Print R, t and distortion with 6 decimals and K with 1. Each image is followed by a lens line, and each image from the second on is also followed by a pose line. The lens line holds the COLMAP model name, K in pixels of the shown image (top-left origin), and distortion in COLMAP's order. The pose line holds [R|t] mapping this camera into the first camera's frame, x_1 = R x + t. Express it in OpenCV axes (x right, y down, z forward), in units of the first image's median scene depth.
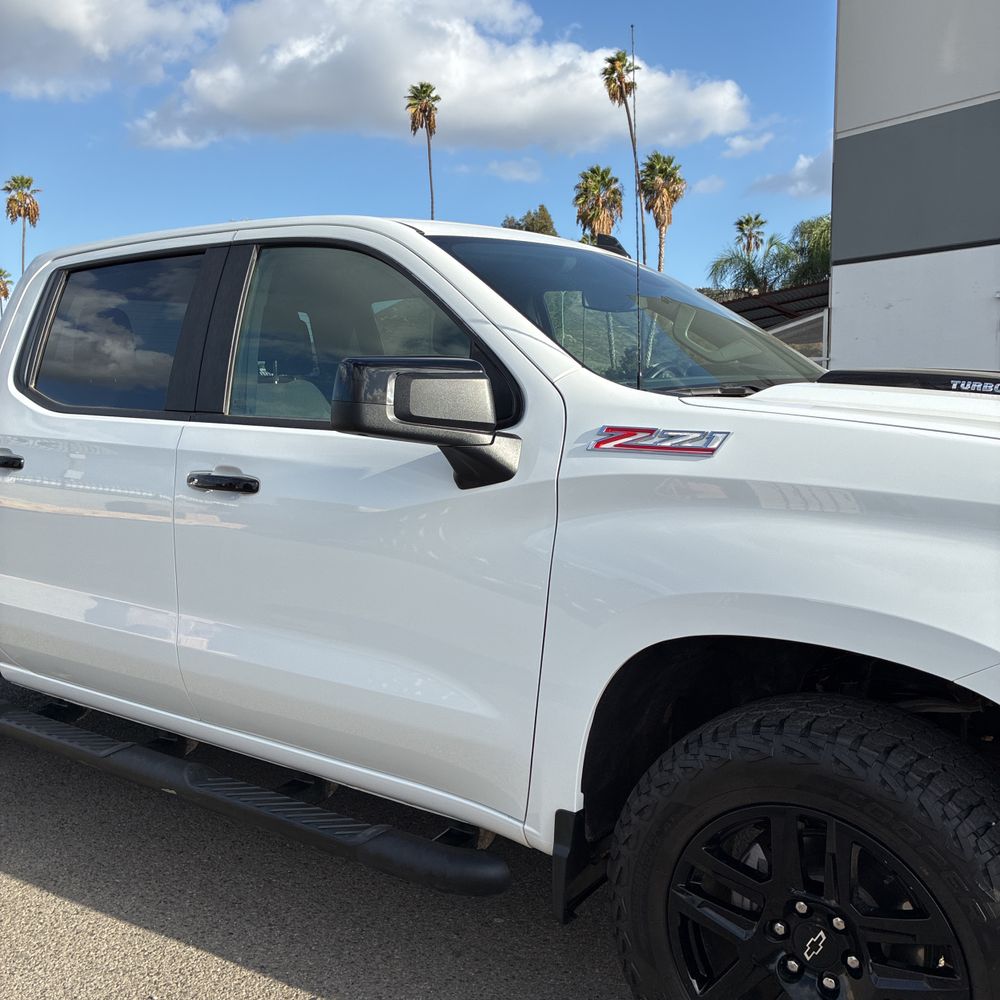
lens RADIAL K [[1014.6, 0, 506.3], [0, 1014.6, 472.4], [0, 0, 1]] dist [0.020660, 0.000000]
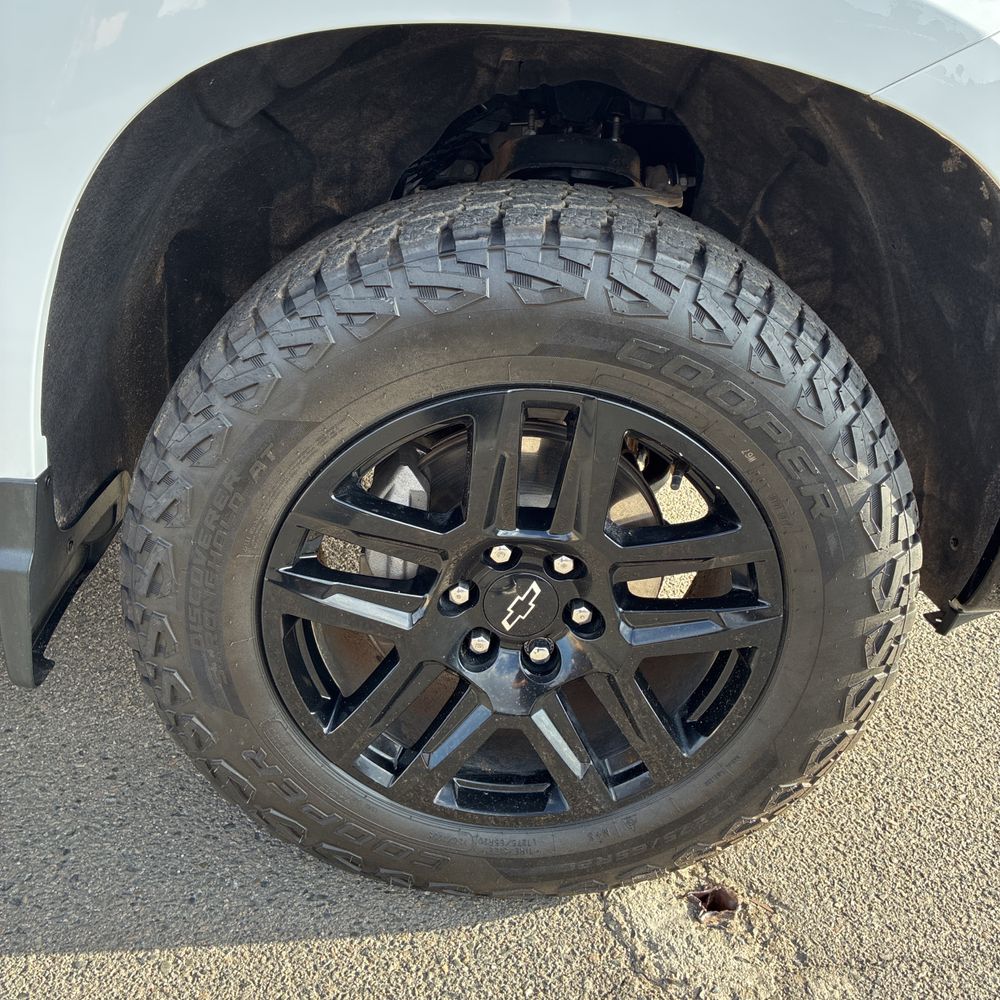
lens RADIAL K [[1014.6, 0, 503.4], [0, 1014.6, 492.7], [0, 0, 1]] dist [0.020660, 0.000000]
pose [[0.792605, -0.209635, 0.572565, -0.030153], [-0.032823, 0.923007, 0.383380, 0.164588], [-0.608852, -0.322662, 0.724699, 0.562488]]
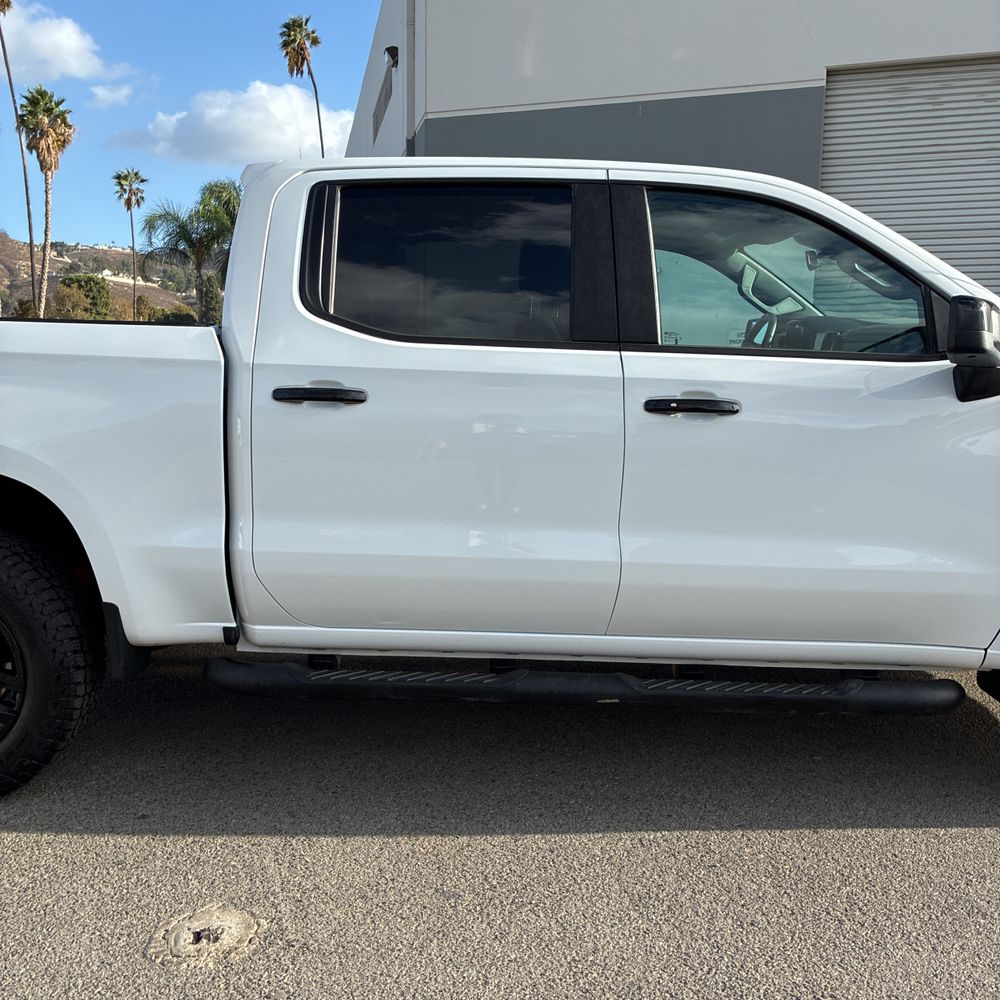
lens RADIAL K [[1014.6, 0, 493.7], [0, 1014.6, 498.0], [0, 0, 1]] dist [0.020660, 0.000000]
pose [[0.830739, -0.059508, 0.553473, -1.412396], [0.027637, 0.997453, 0.065761, 0.040972], [-0.555976, -0.039334, 0.830267, 0.279496]]
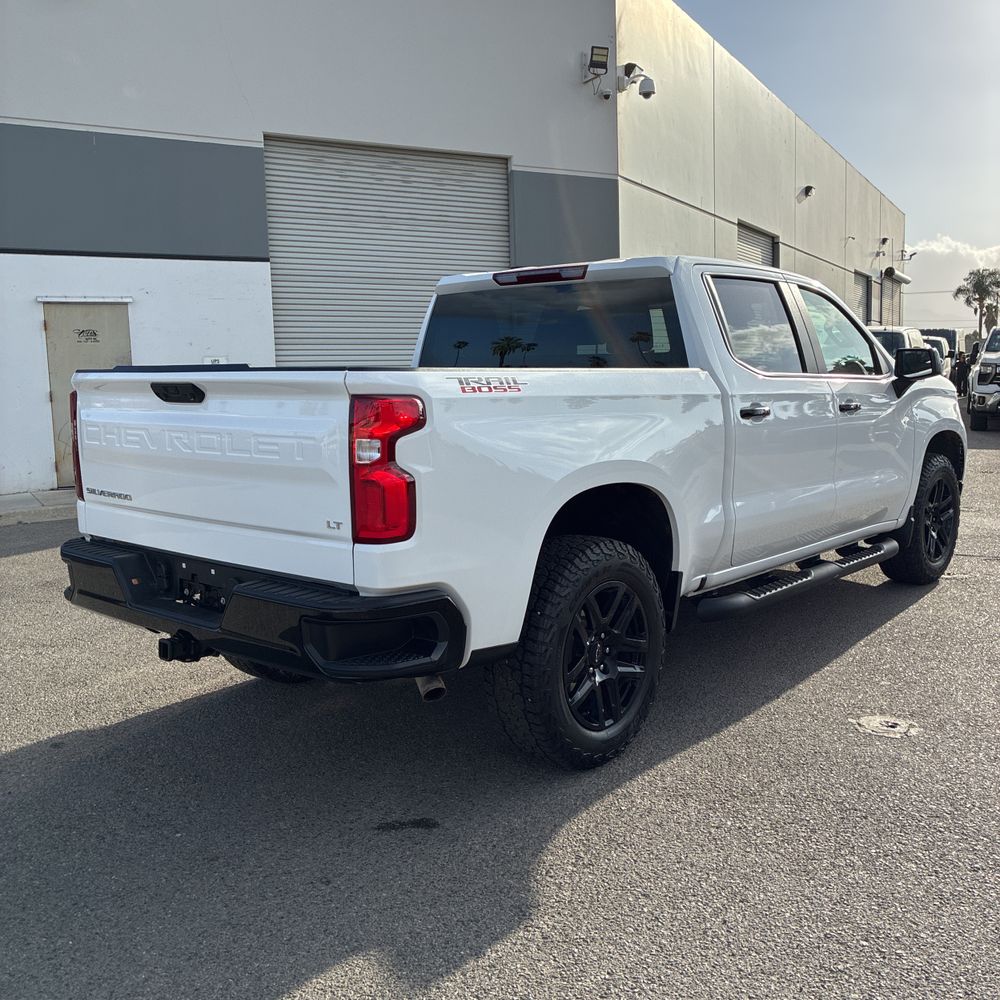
lens RADIAL K [[1014.6, 0, 494.4], [0, 1014.6, 483.3], [0, 0, 1]] dist [0.020660, 0.000000]
pose [[0.109946, -0.104572, 0.988421, -3.135315], [0.101765, 0.990408, 0.093463, -0.131872], [-0.988714, 0.090311, 0.119533, 1.951161]]
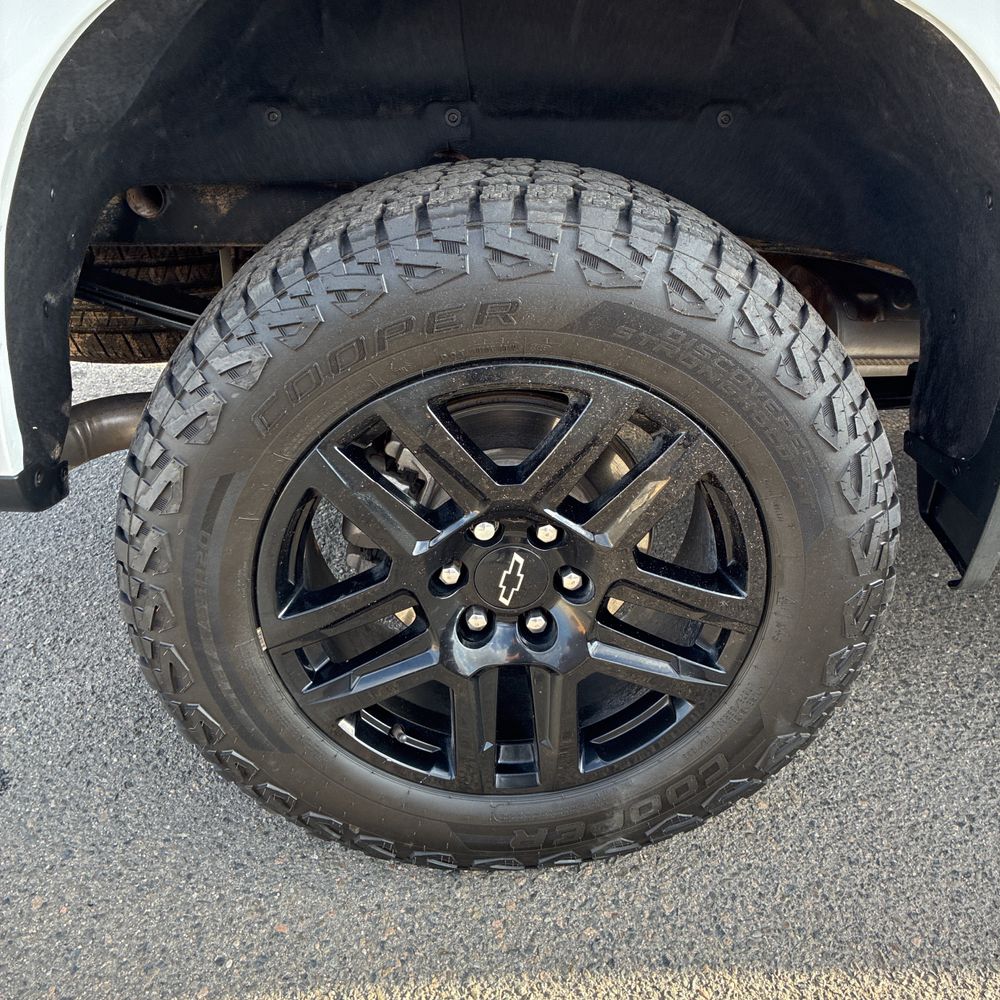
lens RADIAL K [[1014.6, 0, 490.1], [0, 1014.6, 504.0], [0, 0, 1]] dist [0.020660, 0.000000]
pose [[0.798592, -0.276504, 0.534599, -1.573488], [0.048421, 0.914863, 0.400851, 0.110637], [-0.599922, -0.294230, 0.743991, 1.610180]]
